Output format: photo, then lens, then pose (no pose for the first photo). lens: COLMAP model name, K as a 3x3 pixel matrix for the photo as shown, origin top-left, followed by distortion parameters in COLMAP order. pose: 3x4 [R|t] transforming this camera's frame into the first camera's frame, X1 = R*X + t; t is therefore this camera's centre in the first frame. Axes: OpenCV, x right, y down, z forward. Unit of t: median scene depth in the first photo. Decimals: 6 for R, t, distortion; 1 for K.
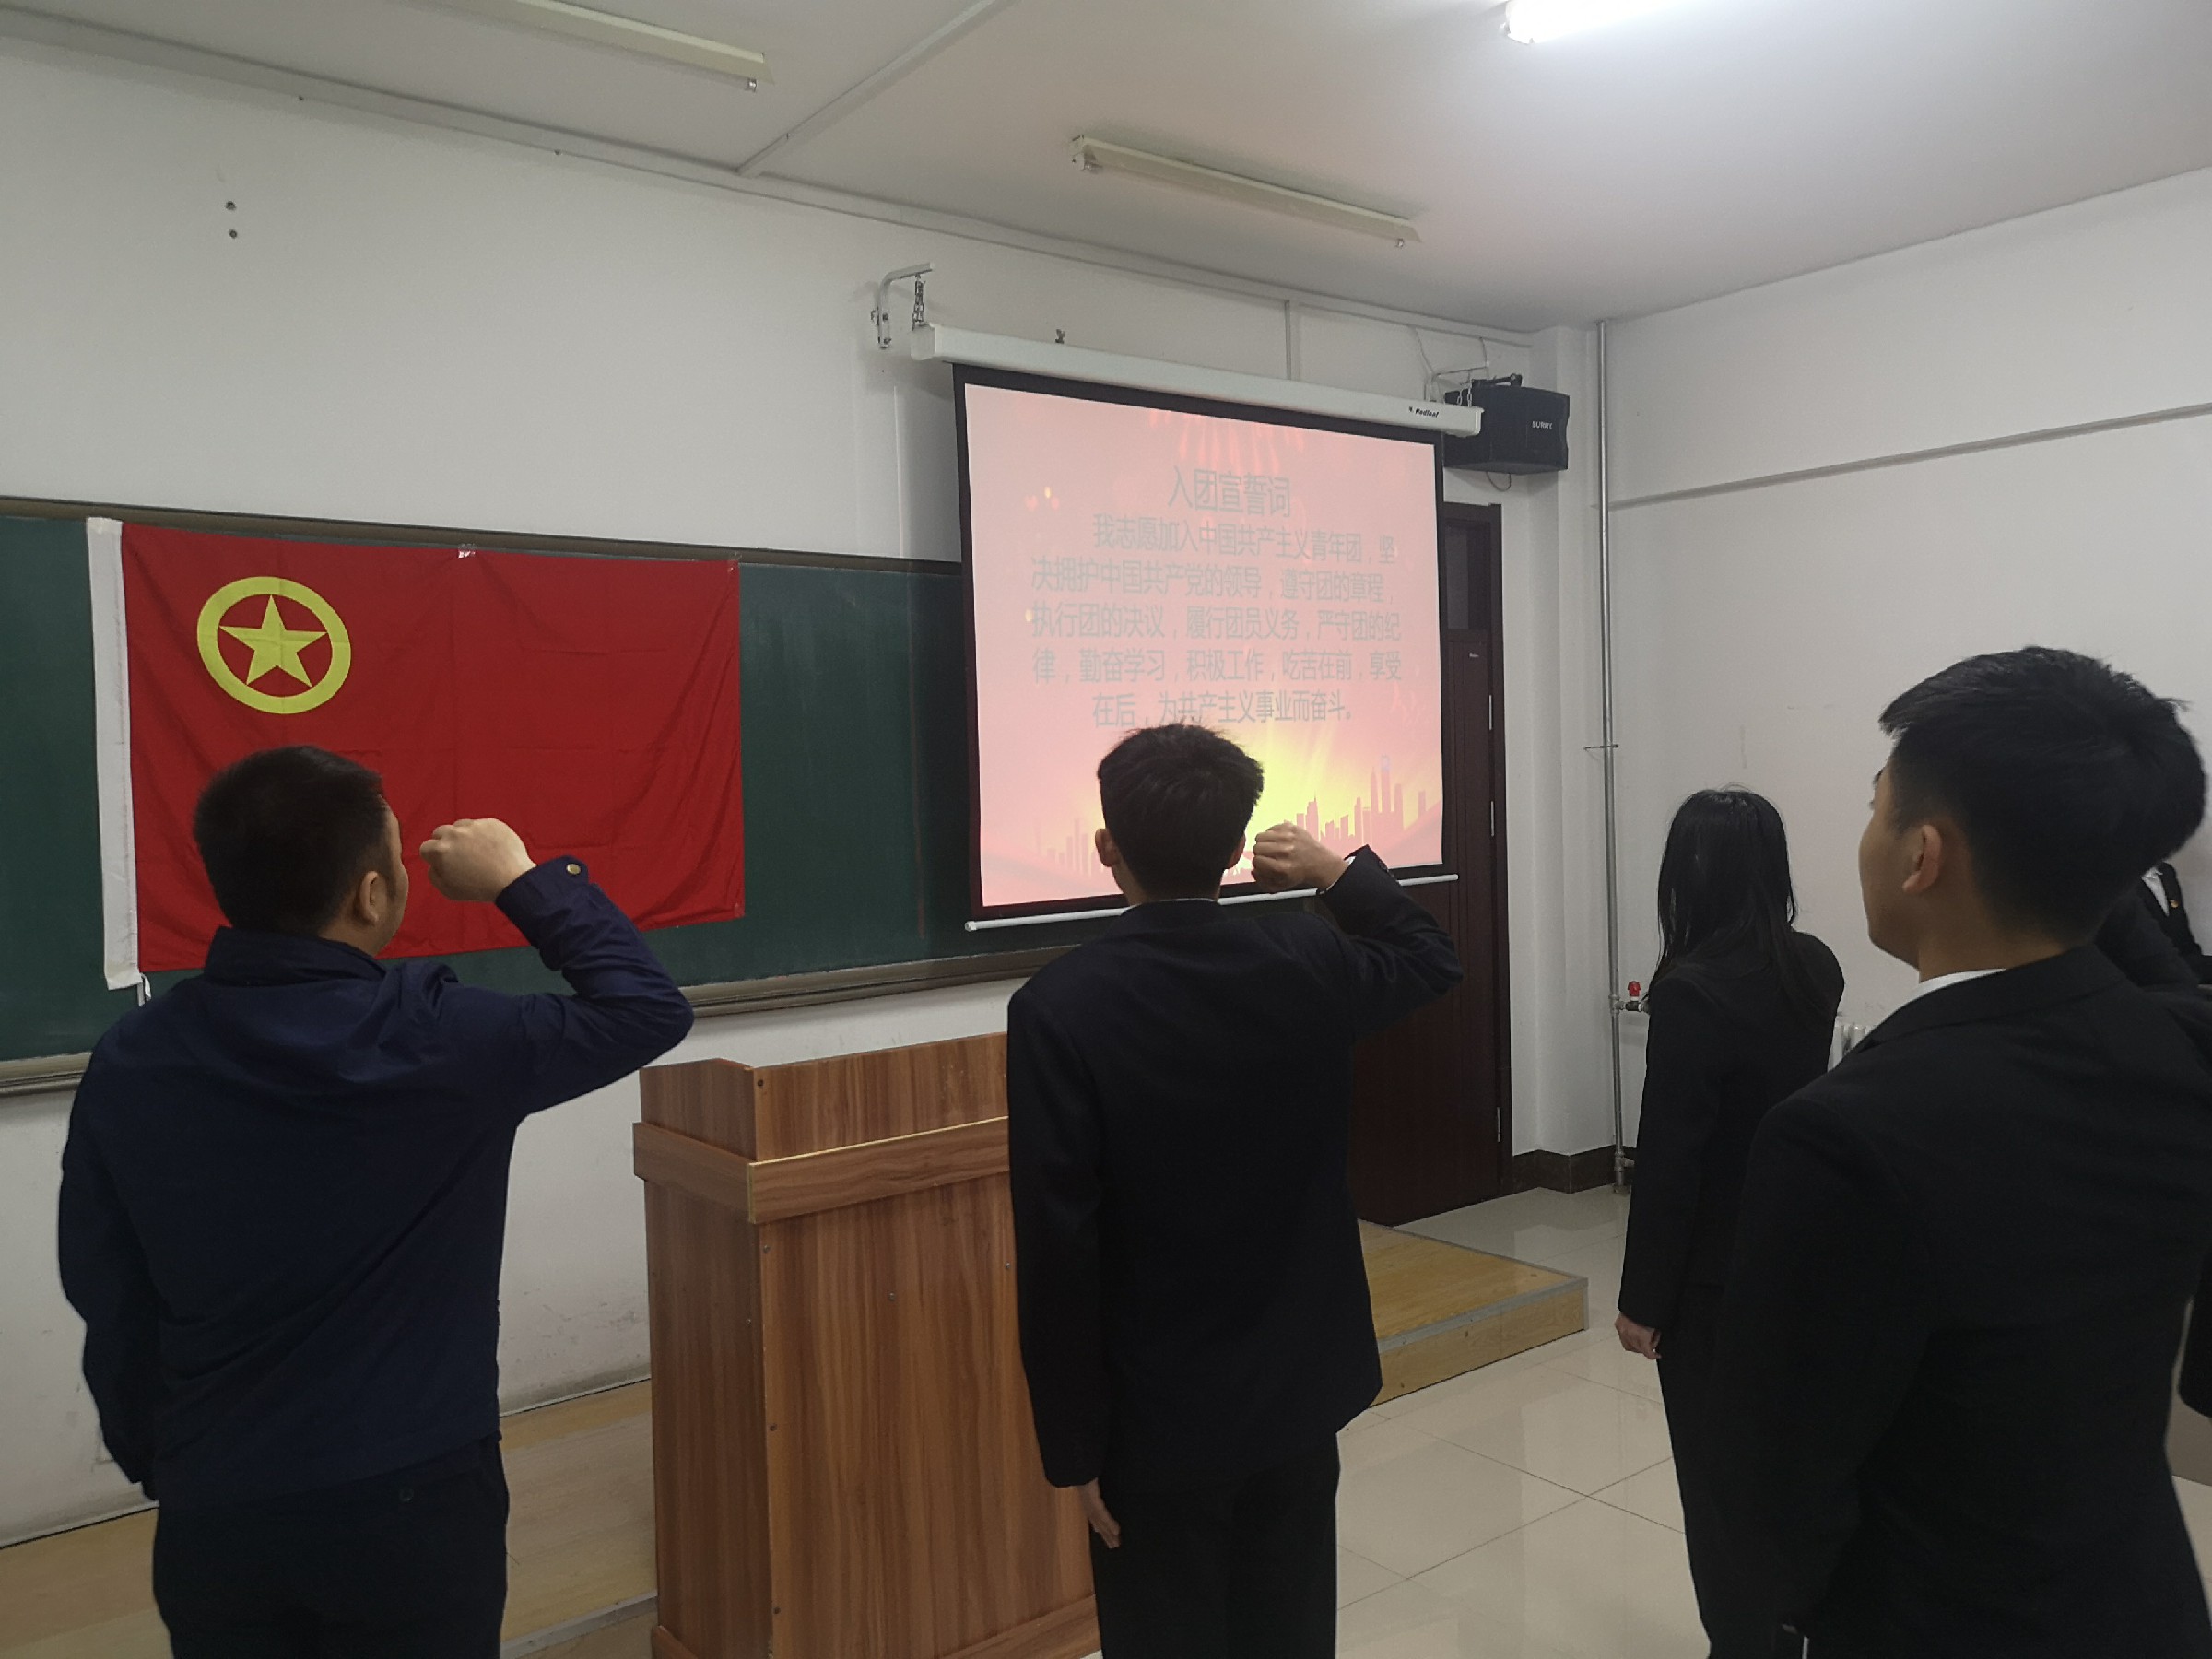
lens RADIAL K [[1837.5, 0, 1106.0], [0, 1837.5, 829.5], [0, 0, 1]] dist [0.032906, -0.010665]
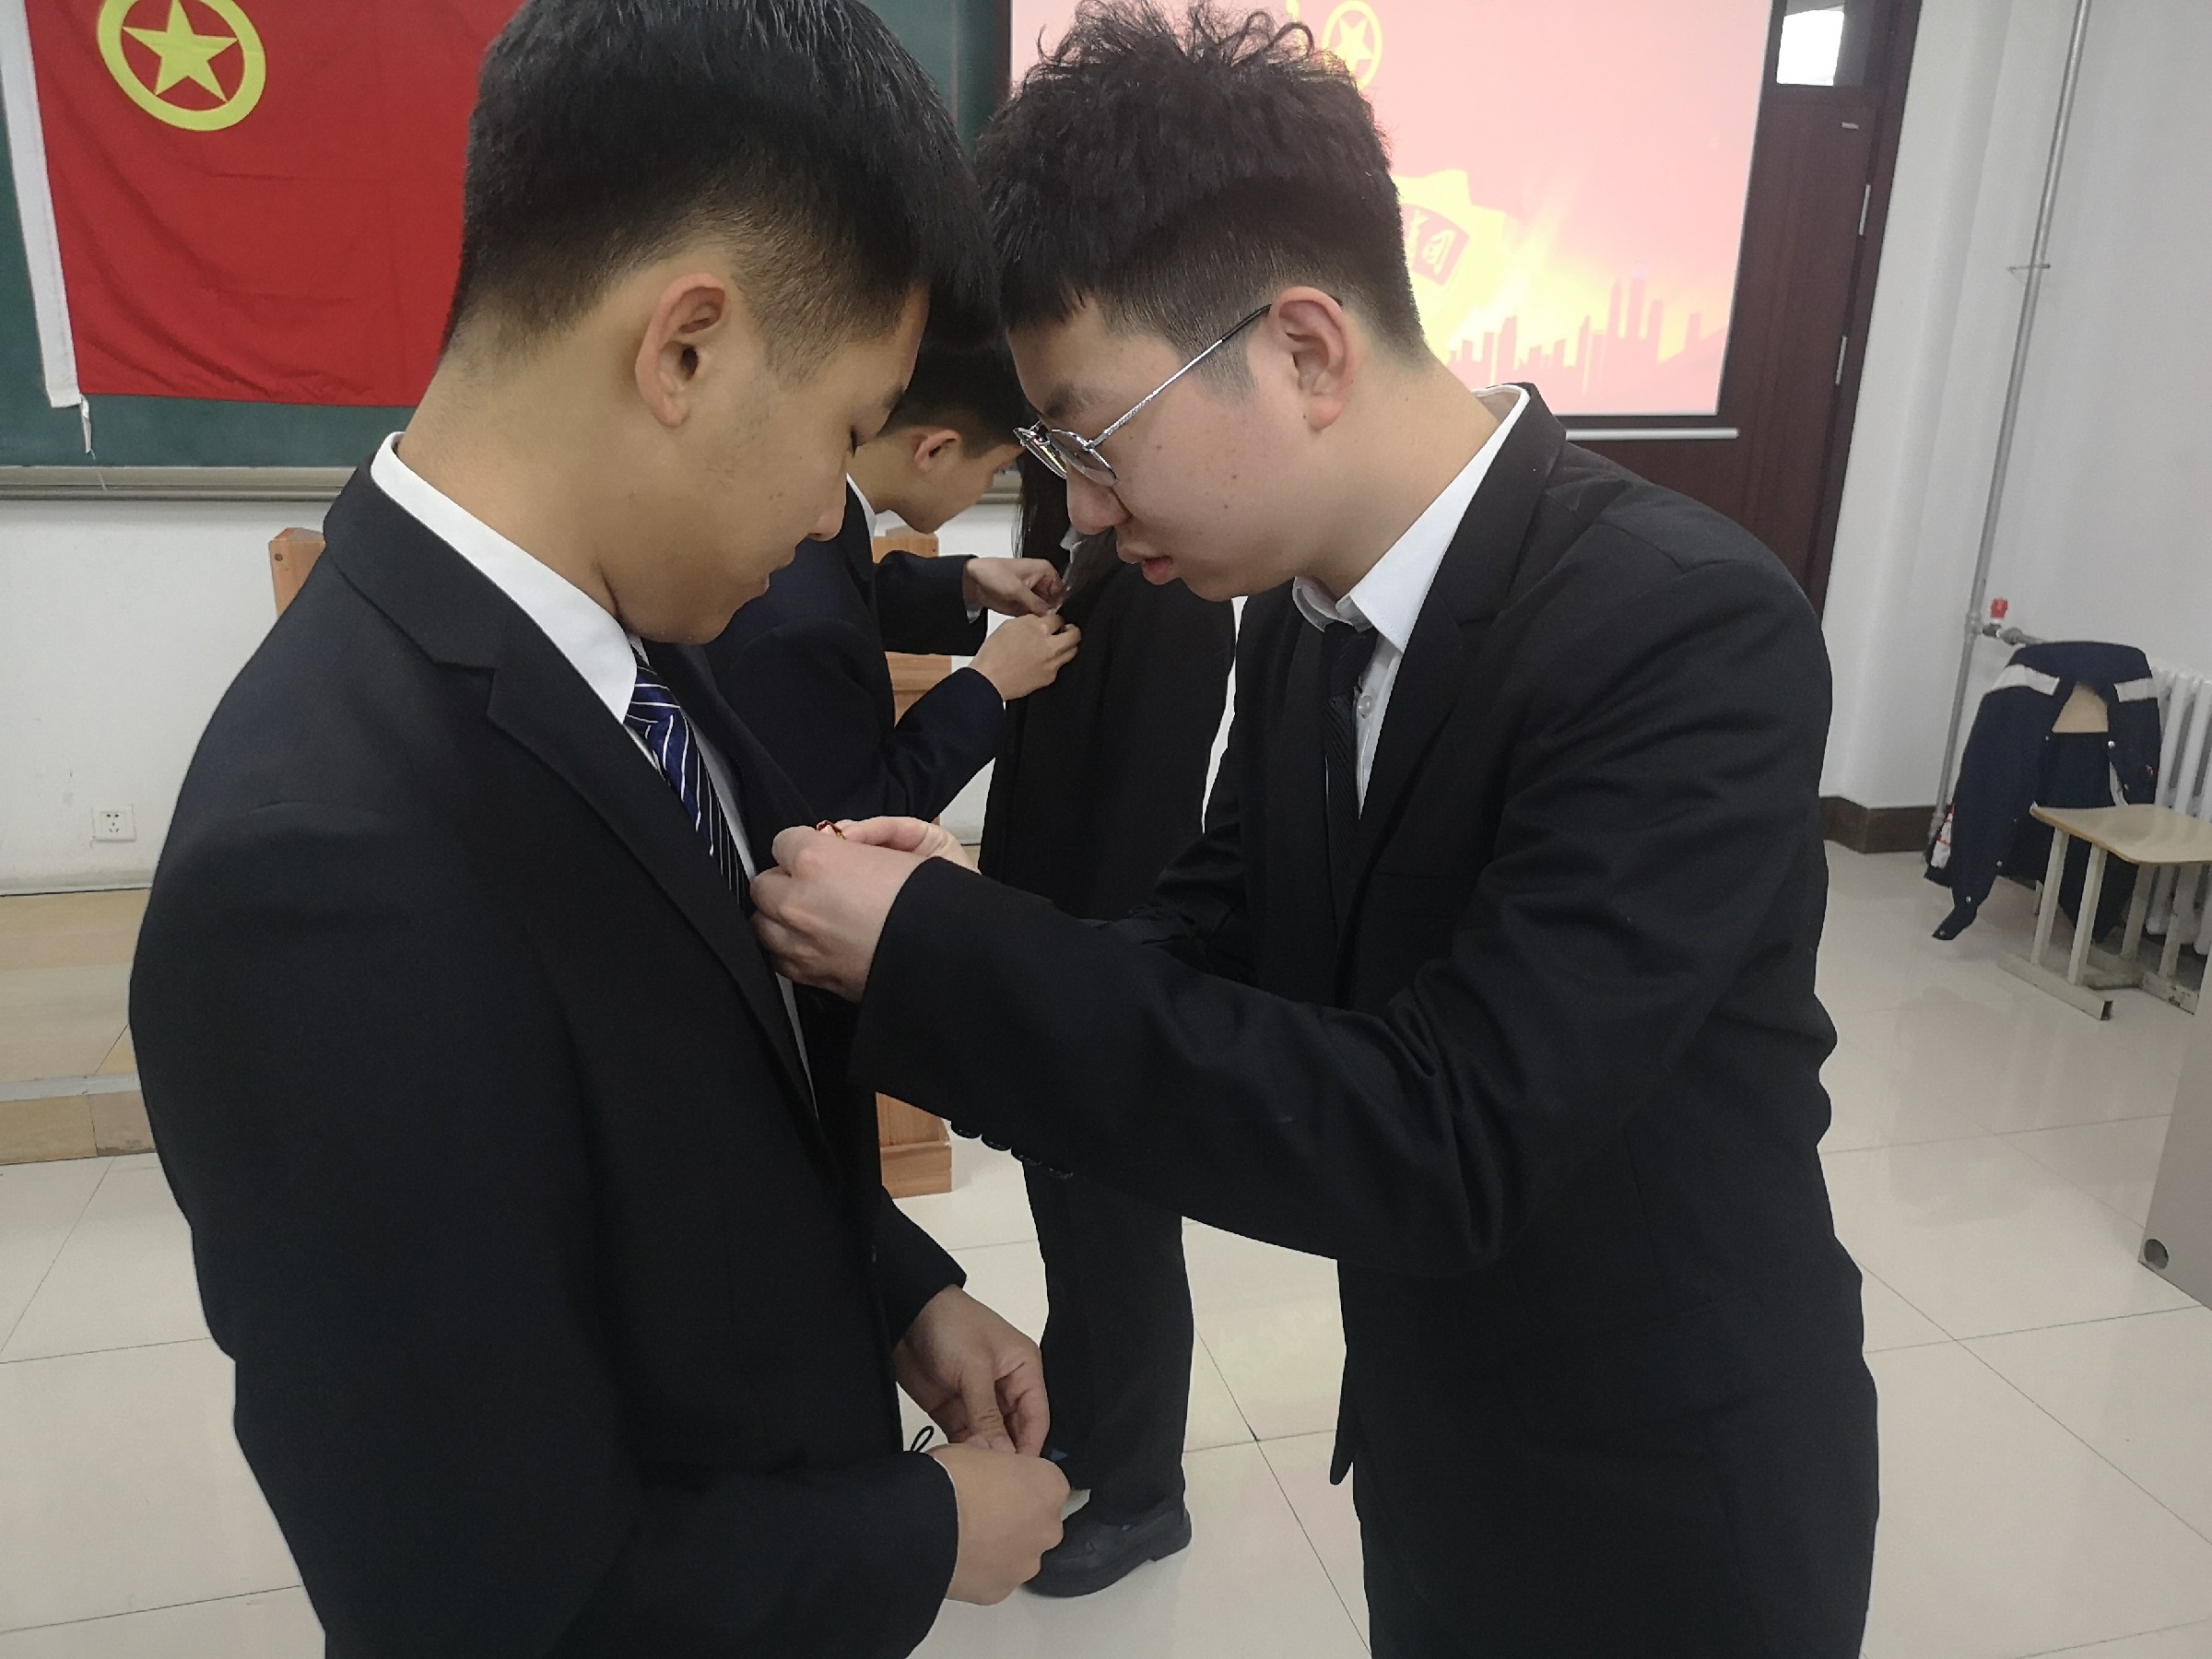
lens RADIAL K [[1837.5, 0, 1106.0], [0, 1837.5, 829.5], [0, 0, 1]] dist [0.032906, -0.010665]
pose [[0.905997, 0.184115, -0.381143, 0.322455], [-0.072939, 0.954883, 0.287887, -0.021935], [0.416951, -0.233025, 0.878550, 0.210835]]
